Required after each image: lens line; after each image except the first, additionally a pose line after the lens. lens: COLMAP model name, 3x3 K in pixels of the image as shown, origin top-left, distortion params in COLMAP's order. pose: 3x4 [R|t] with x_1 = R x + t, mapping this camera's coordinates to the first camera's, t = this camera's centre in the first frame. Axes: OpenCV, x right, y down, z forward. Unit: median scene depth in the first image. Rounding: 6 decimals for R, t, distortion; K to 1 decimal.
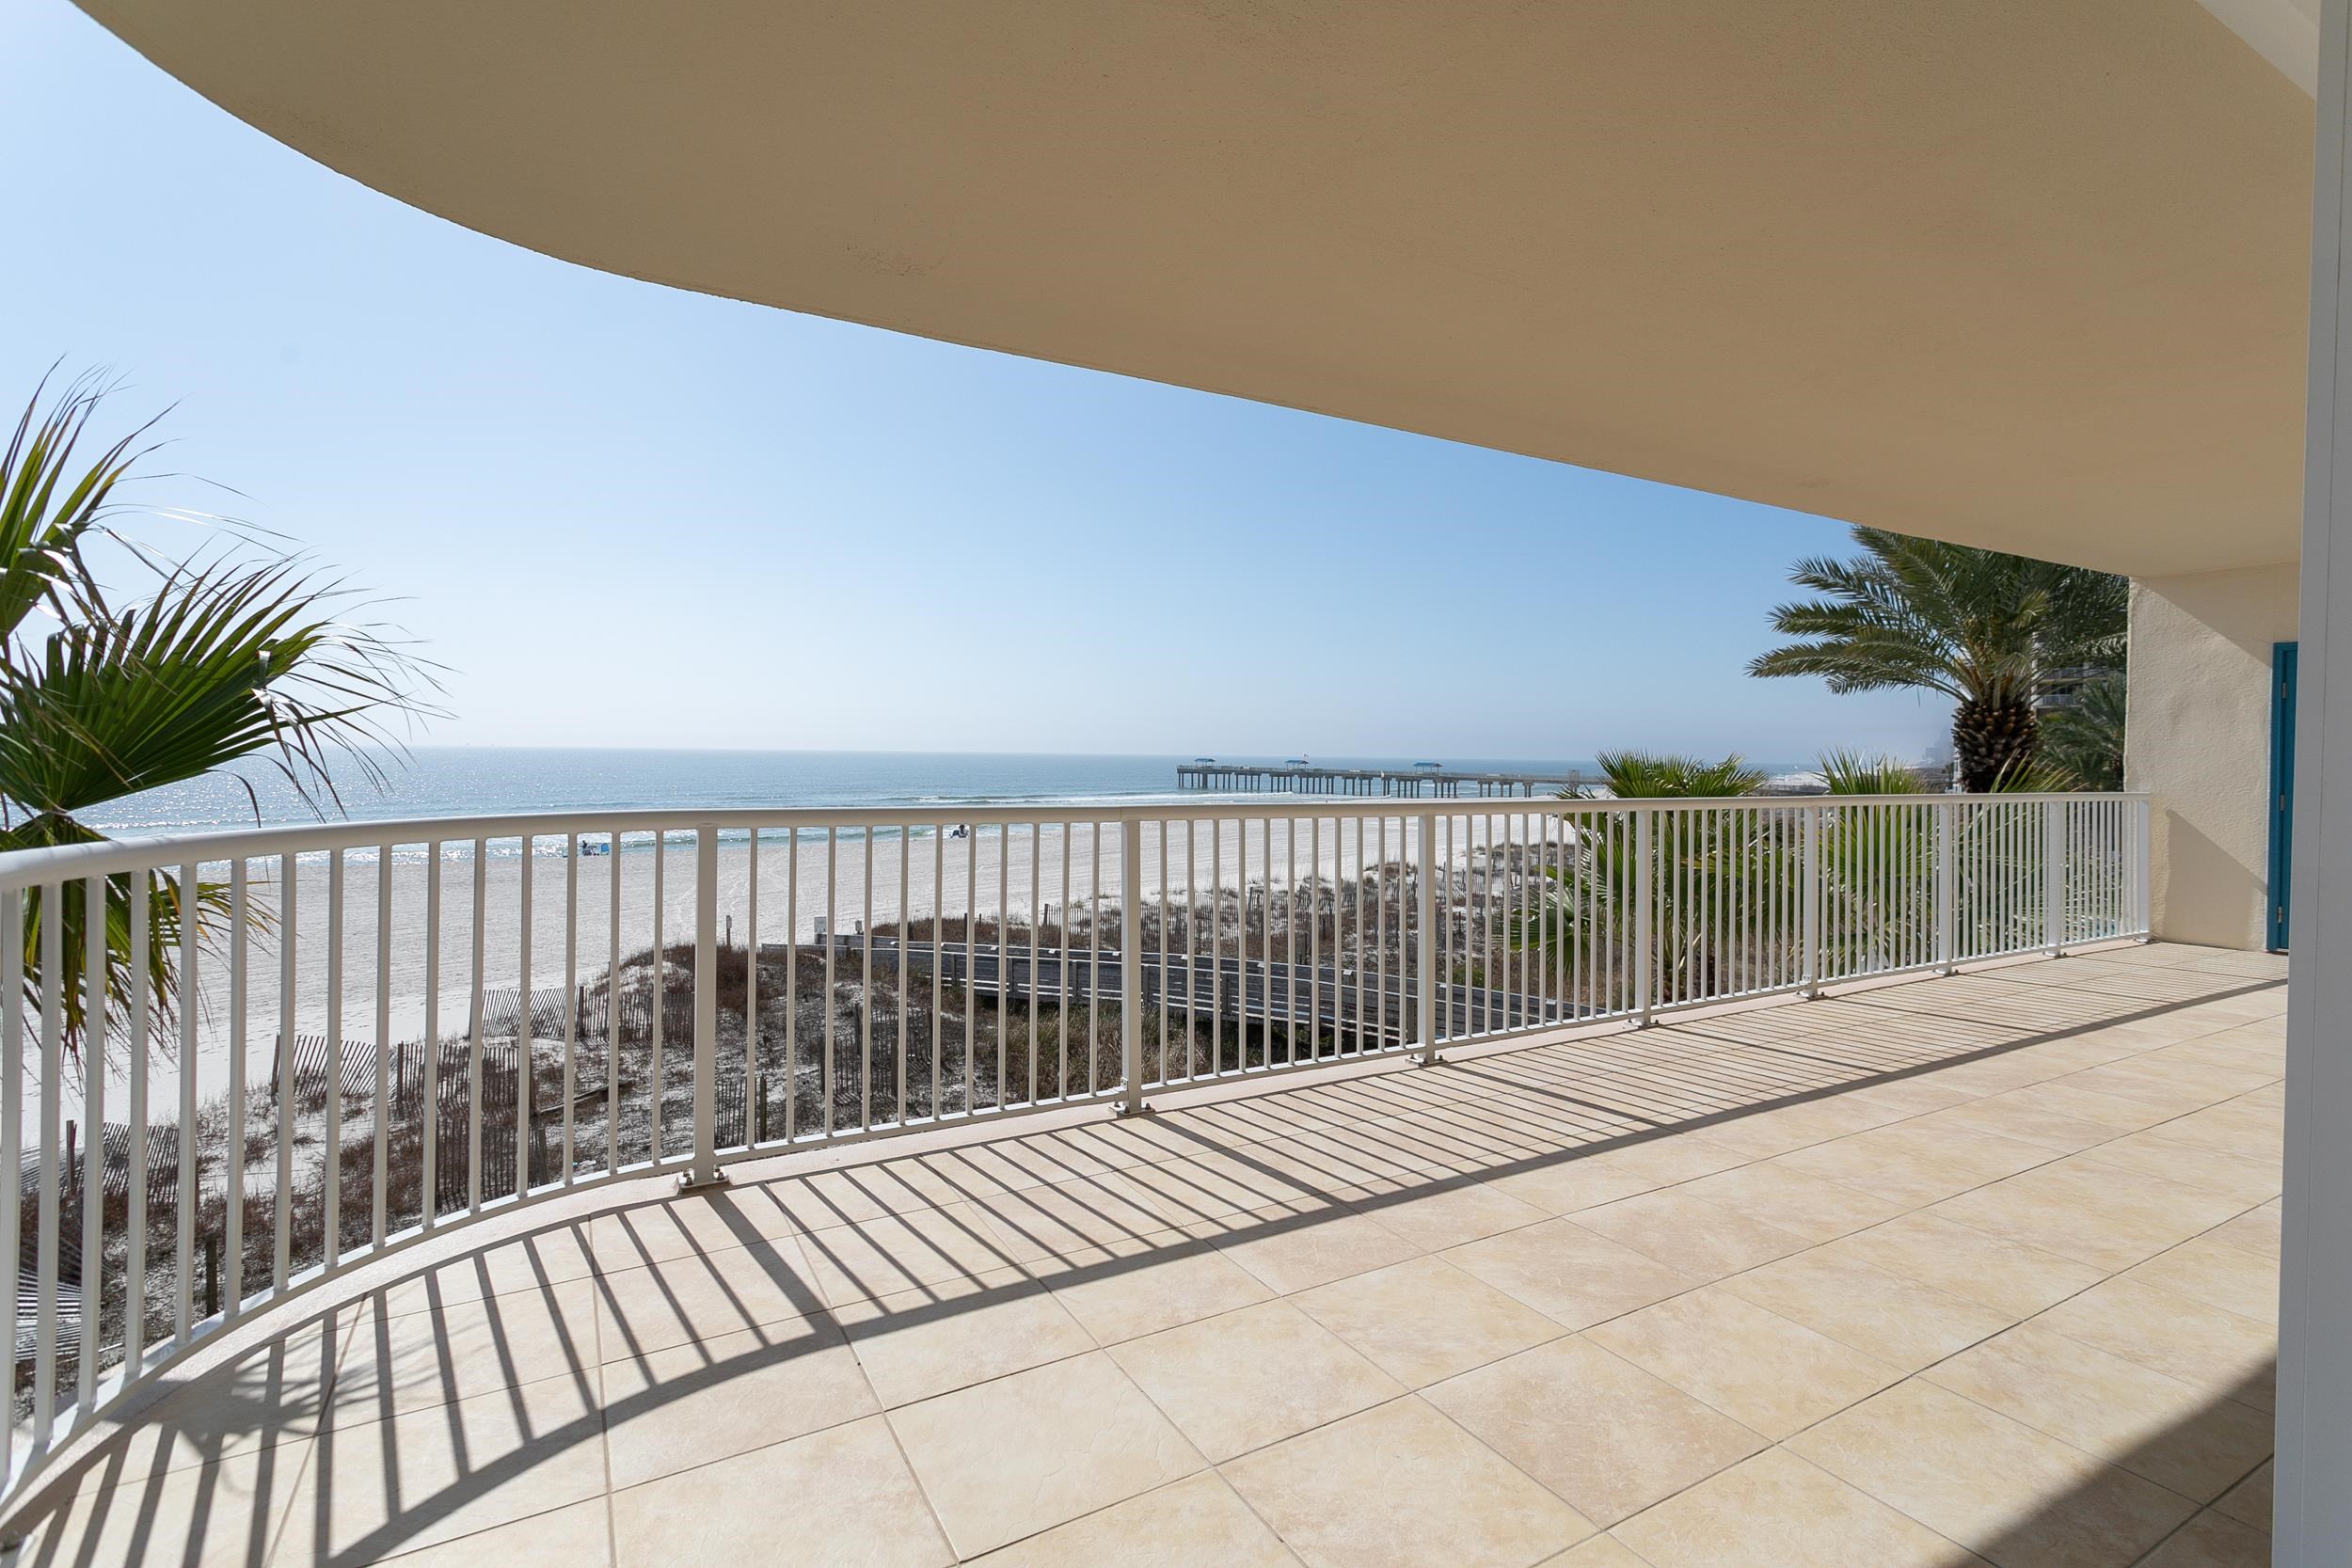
lens RADIAL K [[1126.6, 0, 1202.3], [0, 1126.6, 751.3], [0, 0, 1]] dist [0.009219, -0.001682]
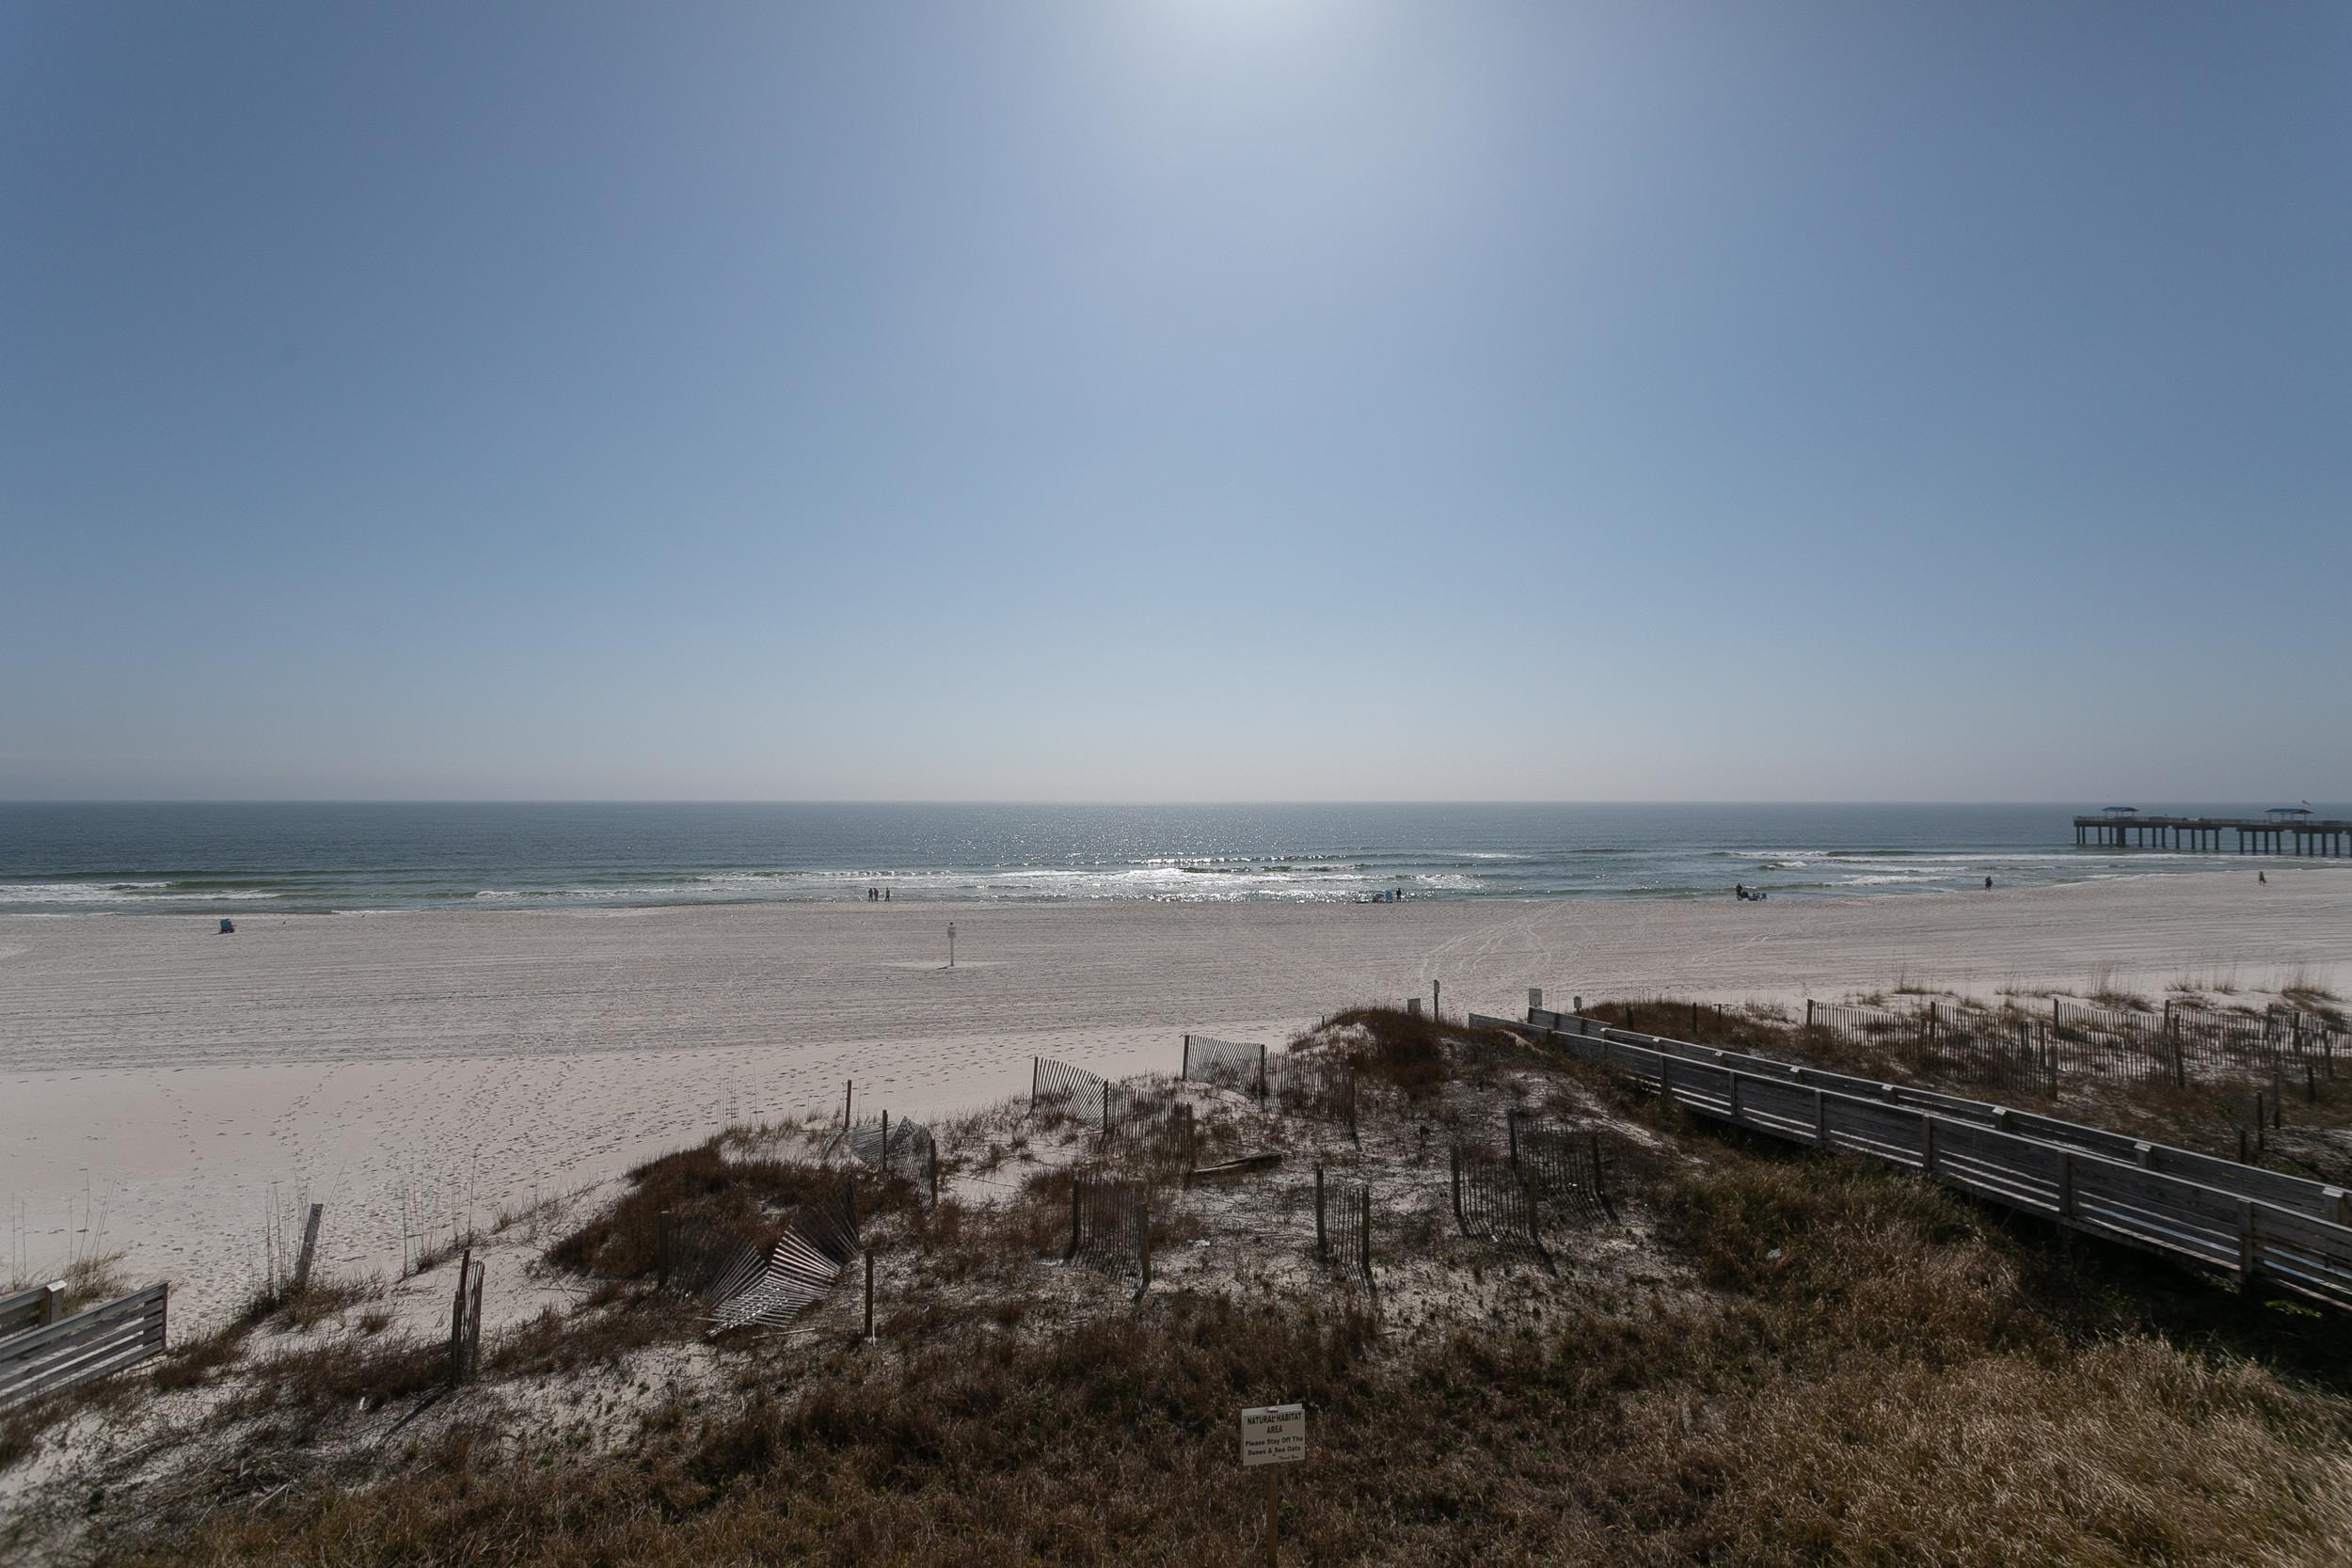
lens RADIAL K [[1126.6, 0, 1191.0], [0, 1126.6, 794.3], [0, 0, 1]] dist [0.009219, -0.001682]
pose [[0.772194, -0.015061, -0.635208, 0.050359], [0.010603, 0.999885, -0.010818, -0.006970], [0.635298, 0.001619, 0.772265, 0.185545]]
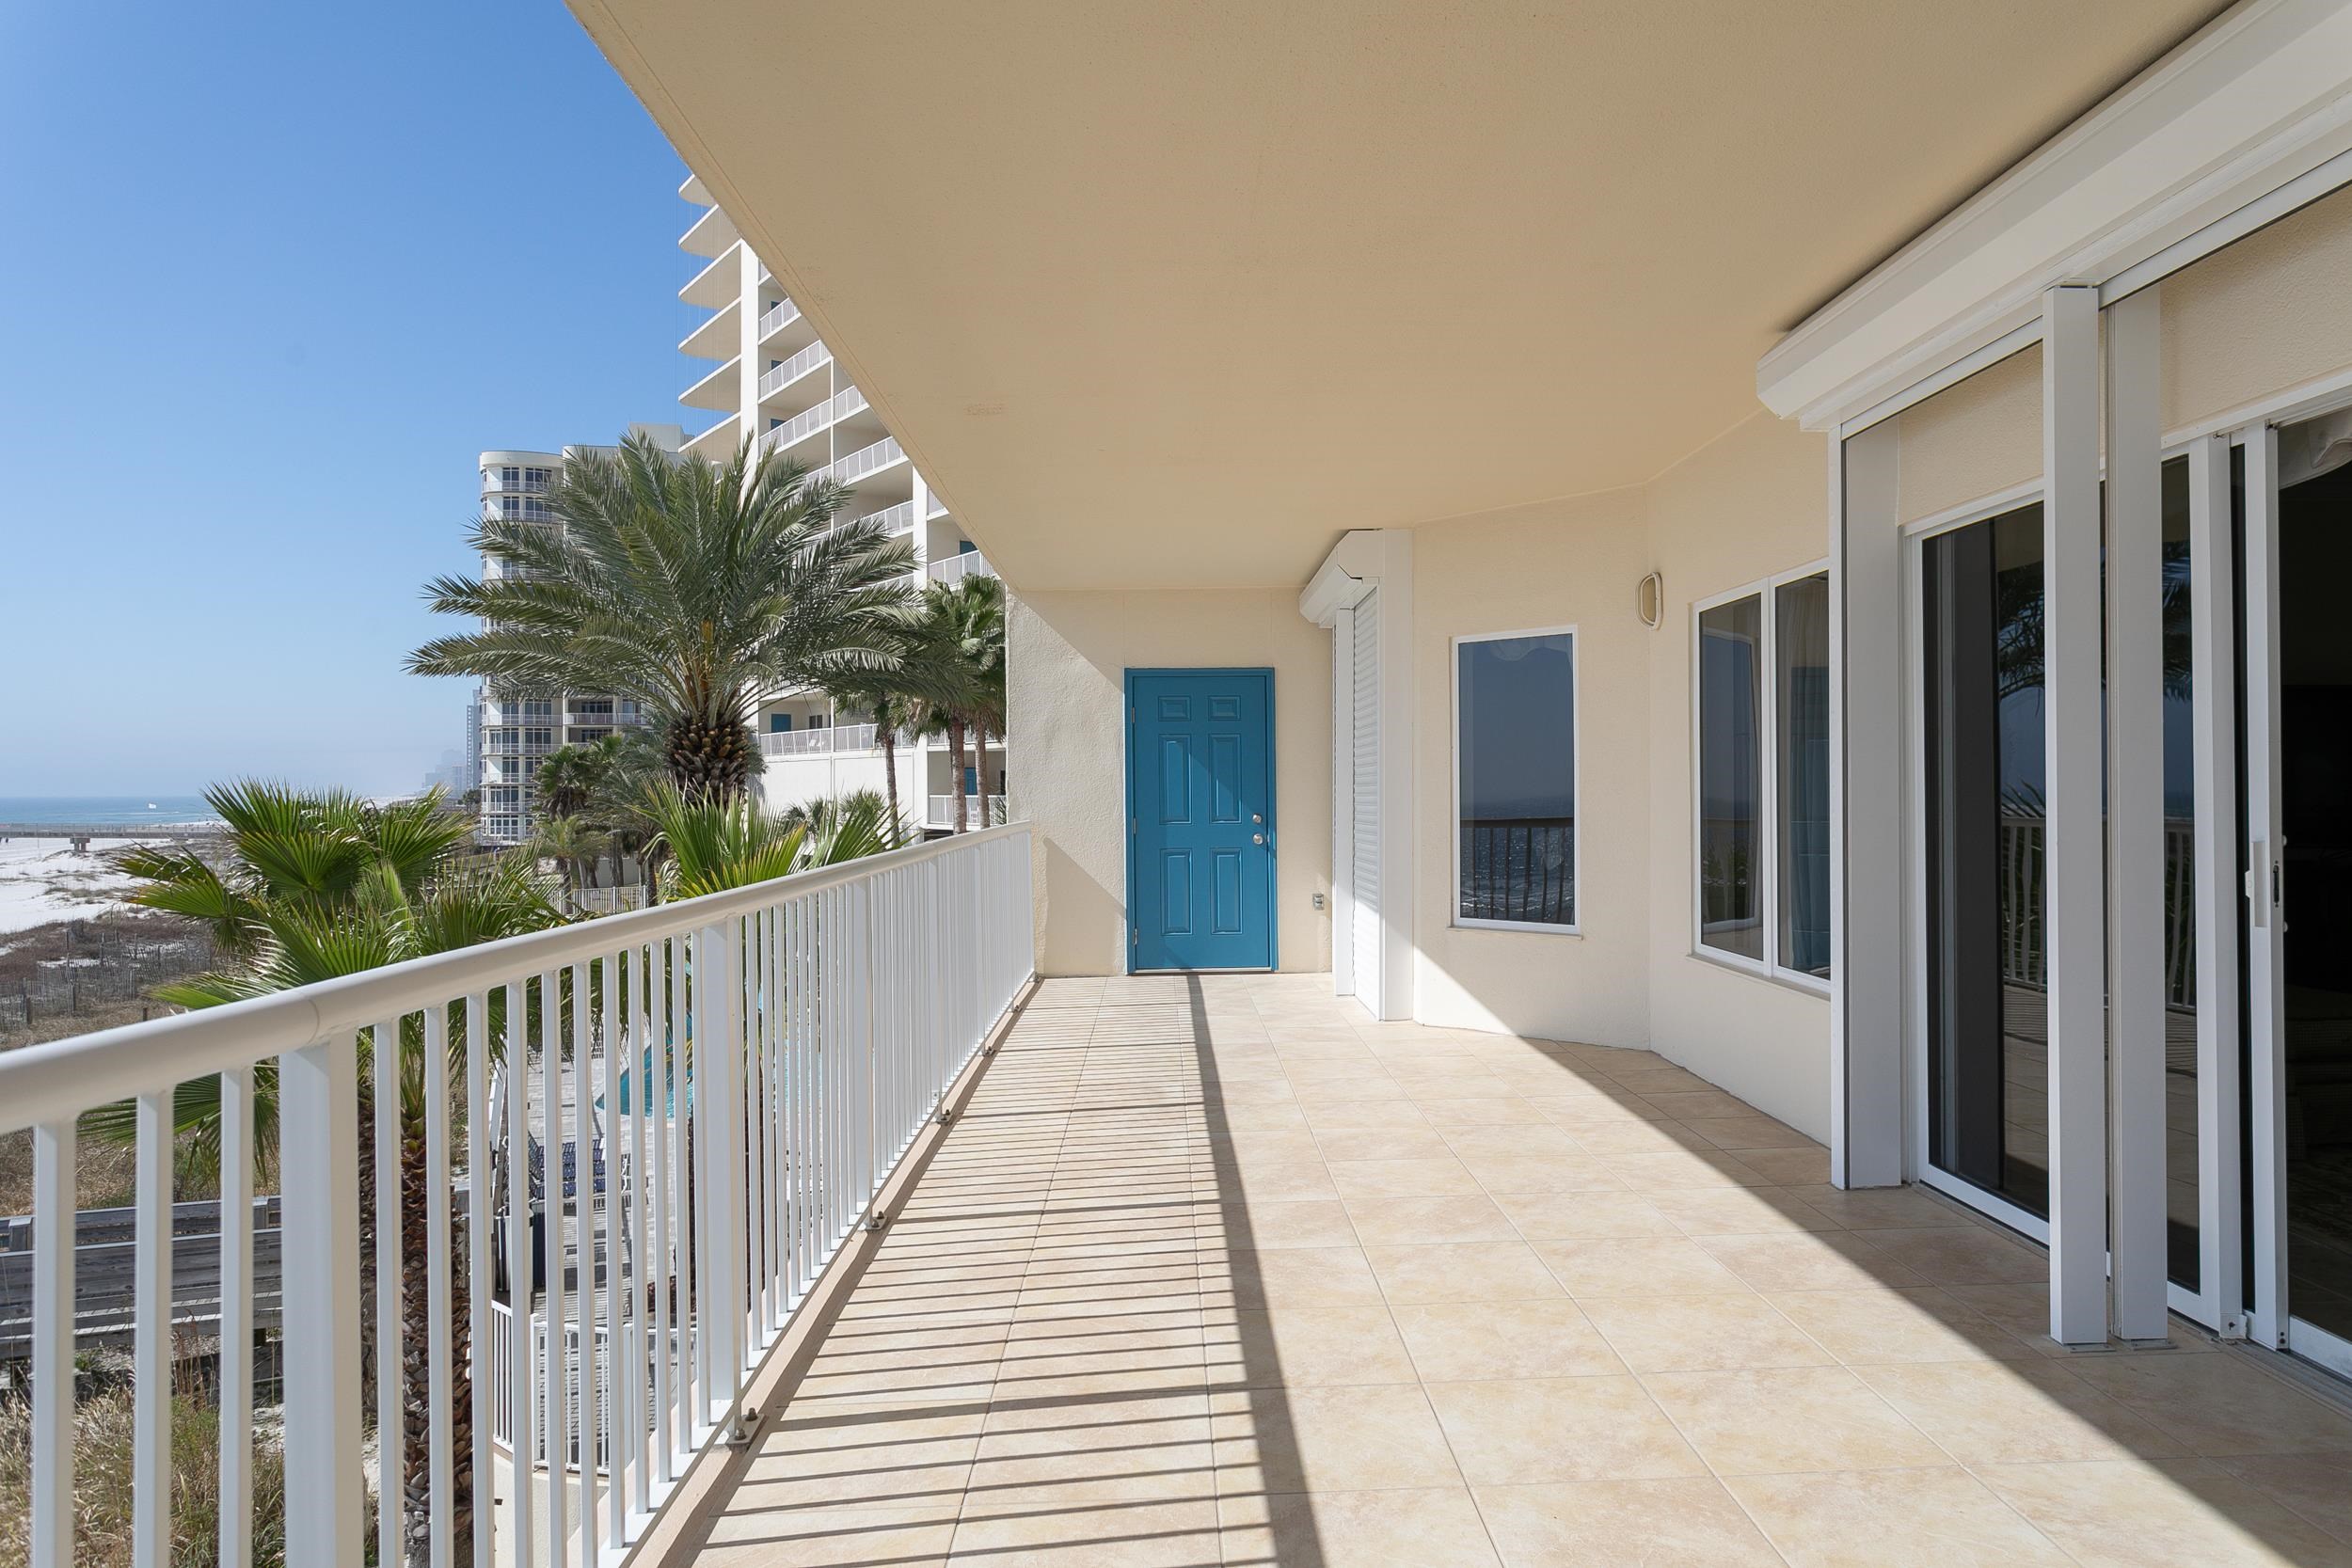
lens RADIAL K [[1445.5, 0, 1218.6], [0, 1445.5, 776.9], [0, 0, 1]] dist [-0.025531, 0.000296]
pose [[0.475006, -0.005901, 0.879963, -0.043767], [0.006456, 0.999974, 0.003221, -0.000712], [-0.879959, 0.004151, 0.475032, 0.095543]]
